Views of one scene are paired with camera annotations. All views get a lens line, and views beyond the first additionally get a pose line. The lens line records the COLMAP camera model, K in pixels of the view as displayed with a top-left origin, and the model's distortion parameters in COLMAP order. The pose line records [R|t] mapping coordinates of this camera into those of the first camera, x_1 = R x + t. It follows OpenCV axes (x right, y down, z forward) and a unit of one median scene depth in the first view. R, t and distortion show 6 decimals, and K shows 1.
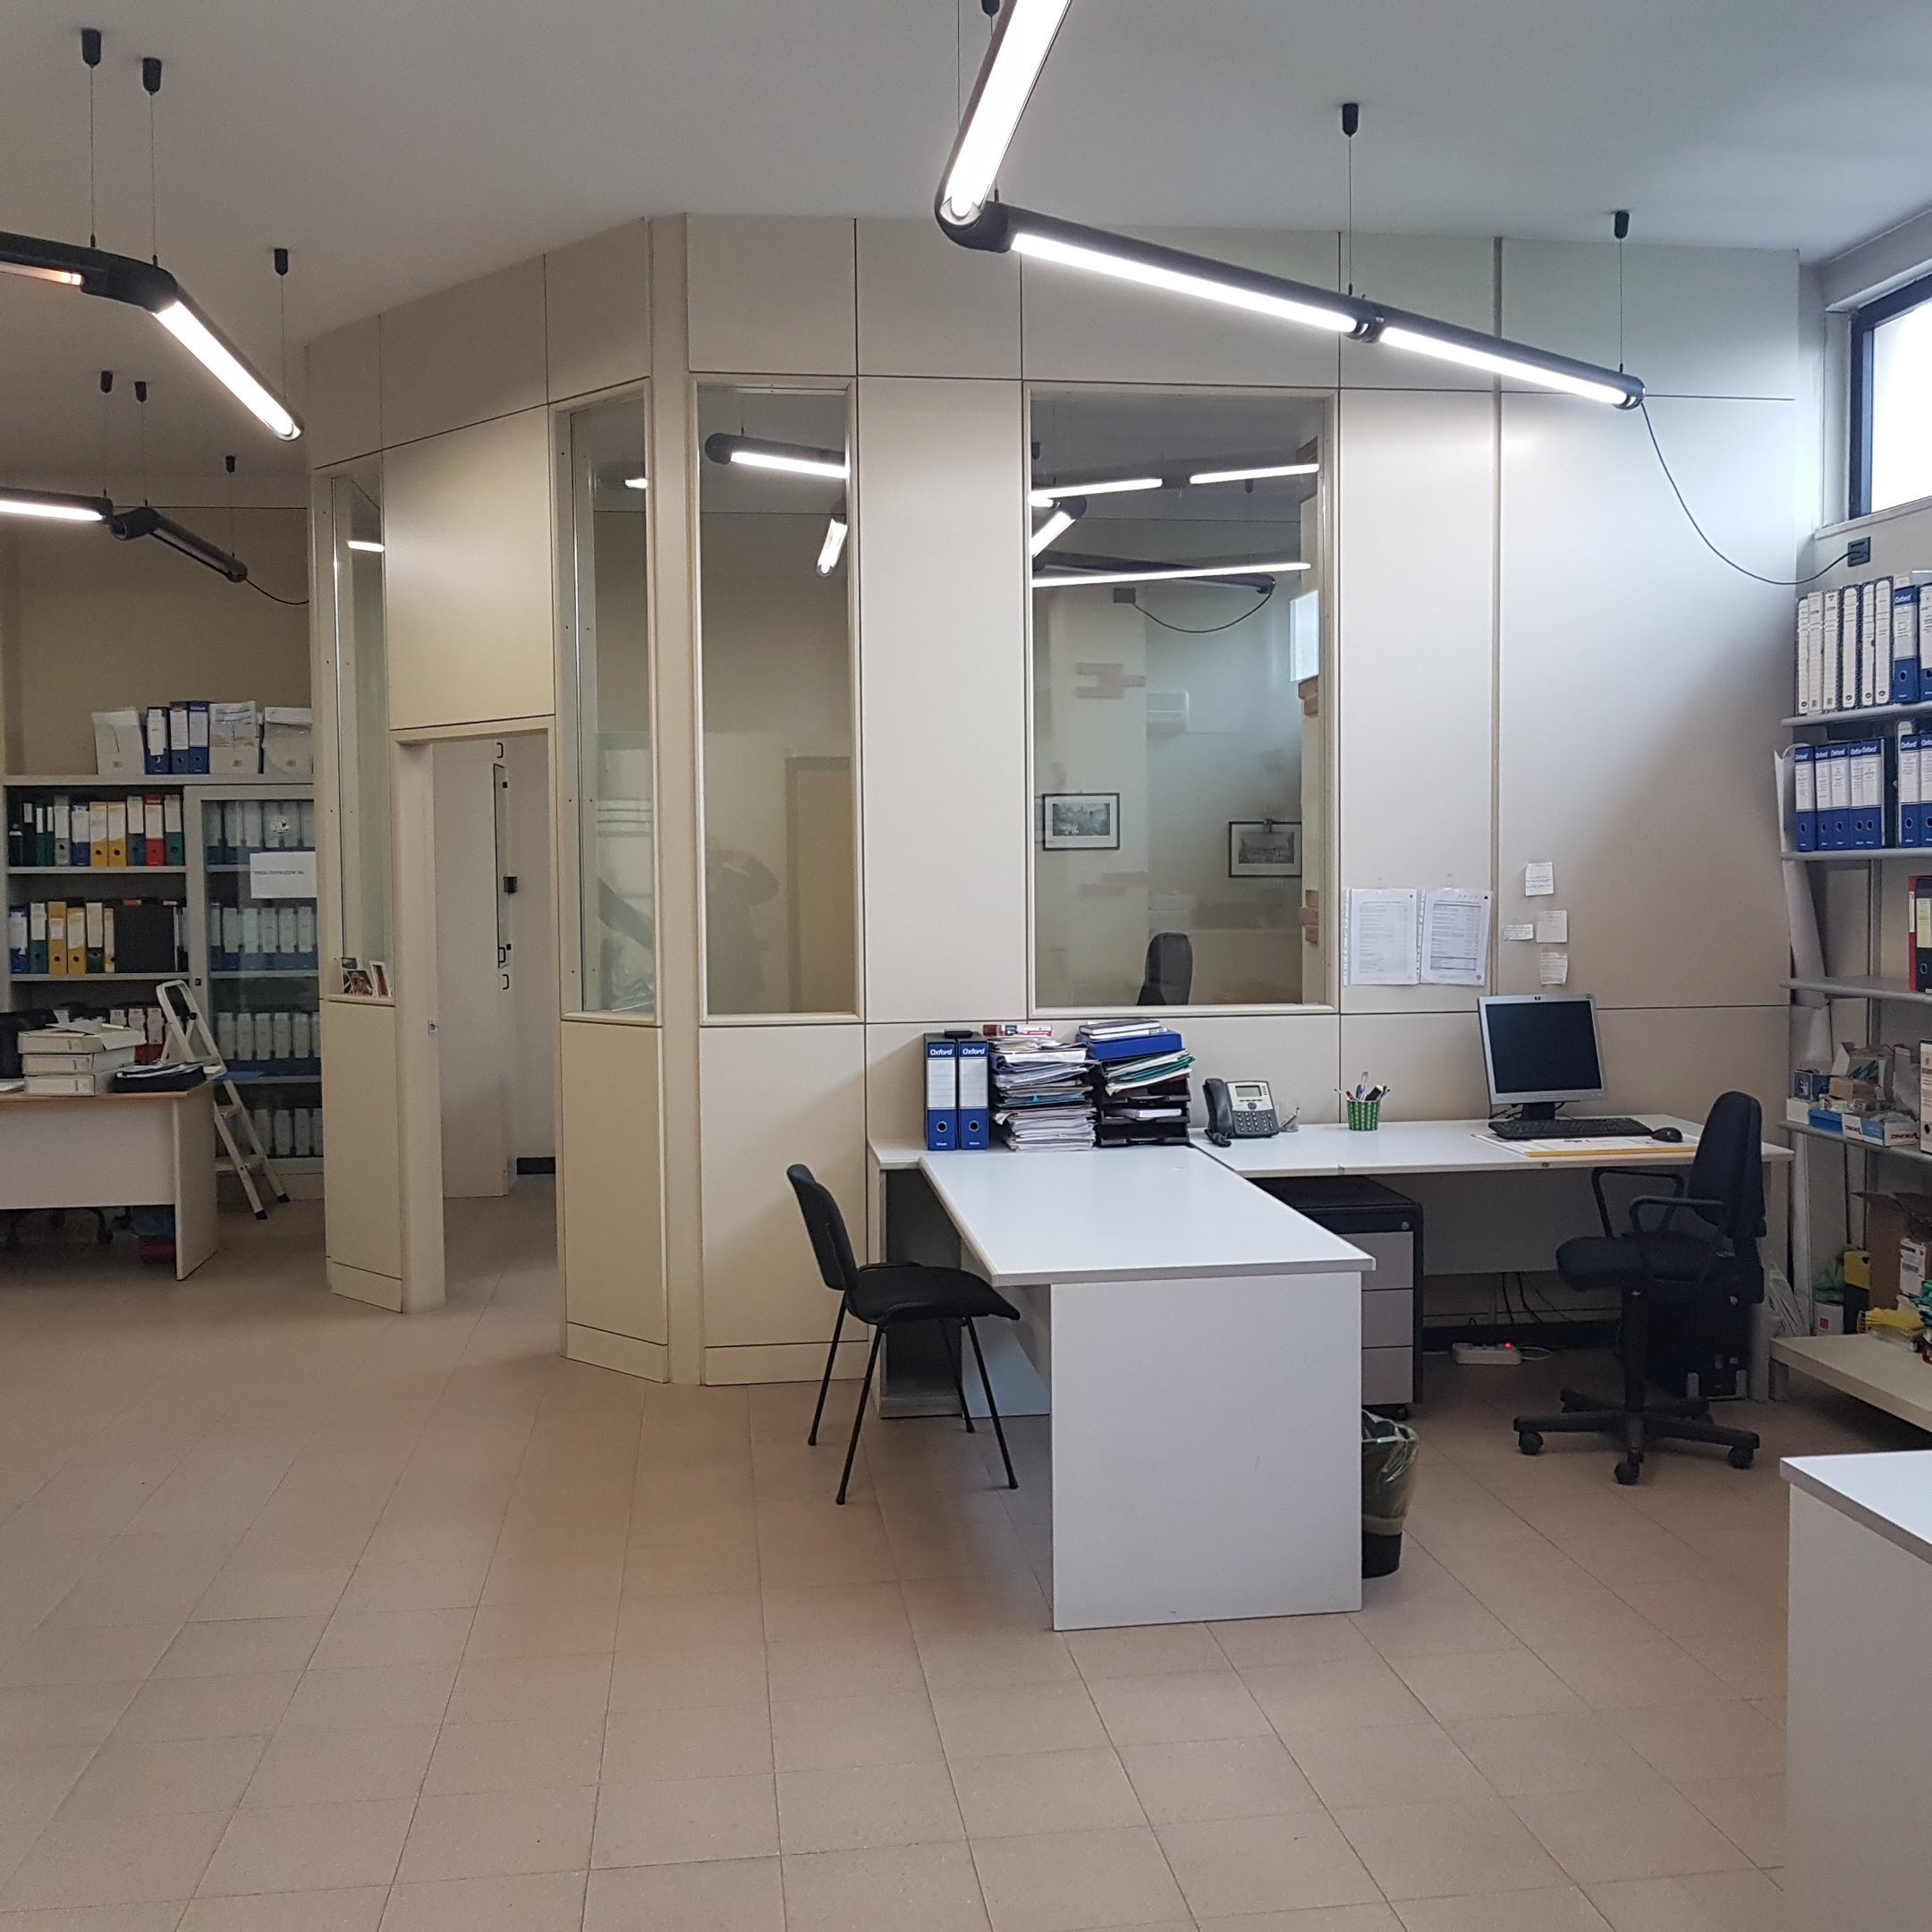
lens RADIAL K [[2031.3, 0, 966.0], [0, 2031.3, 966.0], [0, 0, 1]] dist [-0.021475, -0.036246]
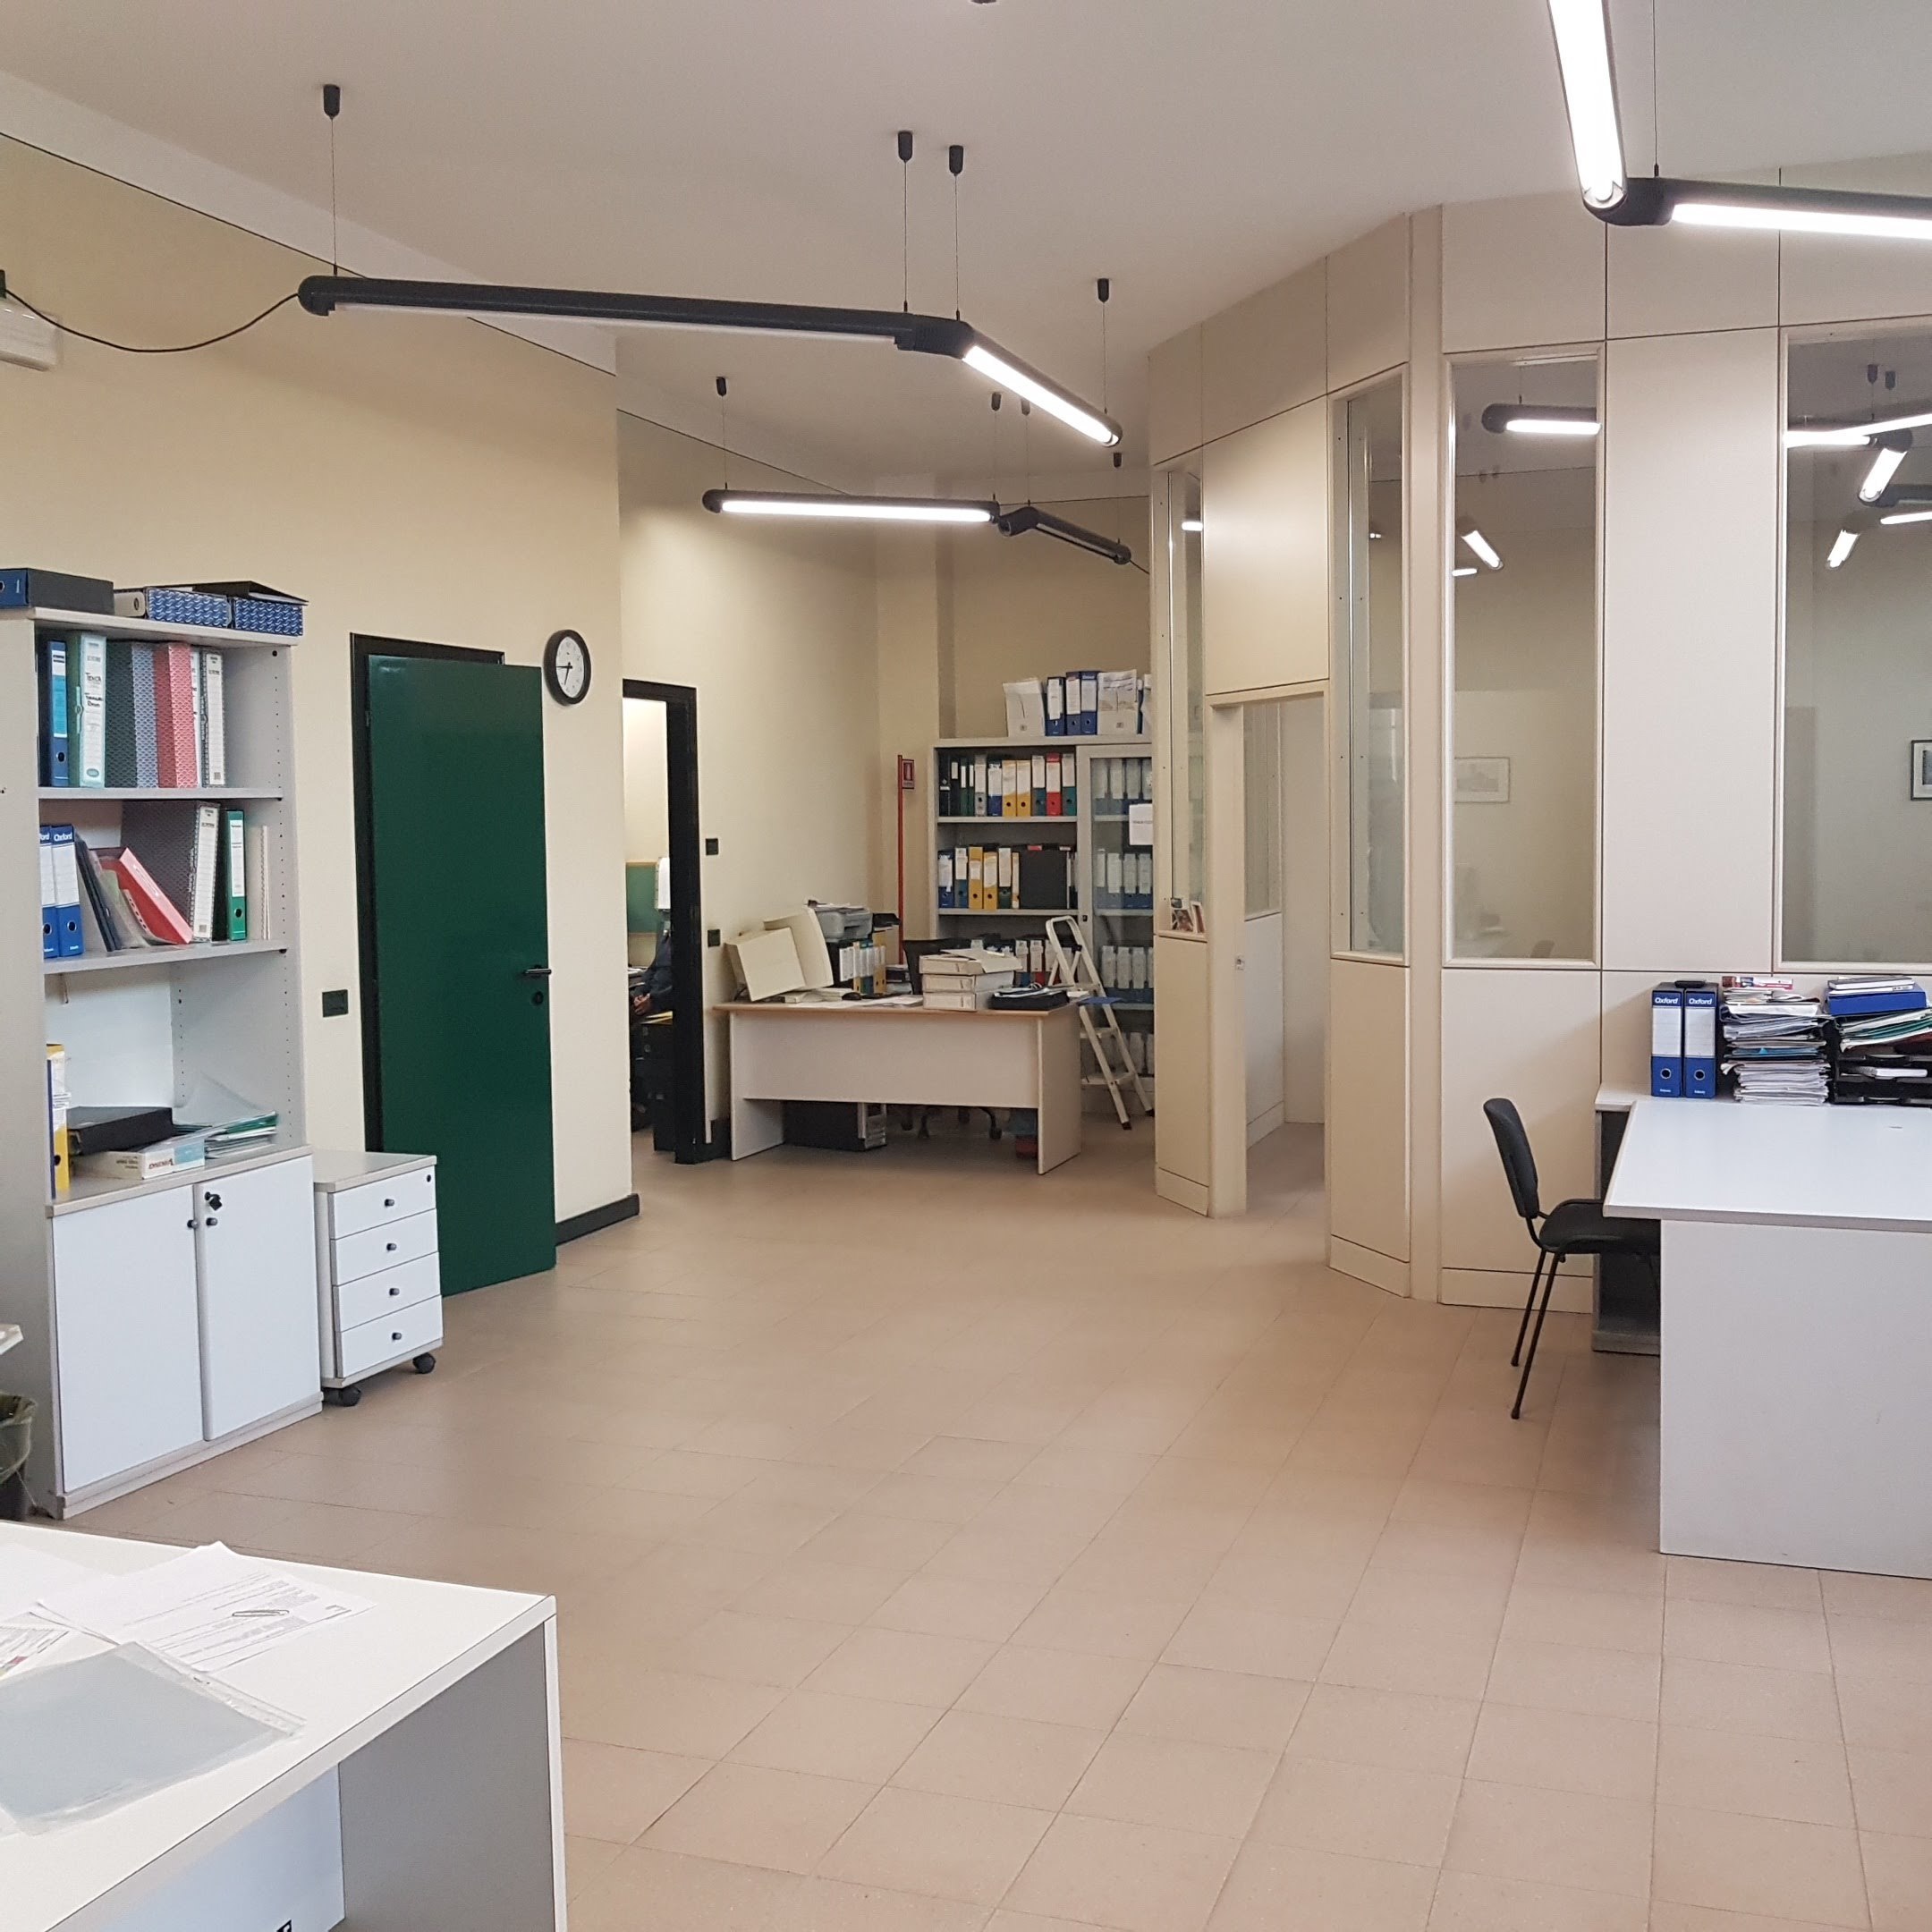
lens RADIAL K [[2014.7, 0, 967.0], [0, 2014.7, 940.2], [0, 0, 1]] dist [-0.002019, 0.000614]
pose [[0.886998, 0.028524, -0.460891, 0.110290], [-0.022489, 0.999574, 0.018583, 0.000963], [0.461225, -0.006118, 0.887262, -0.046684]]
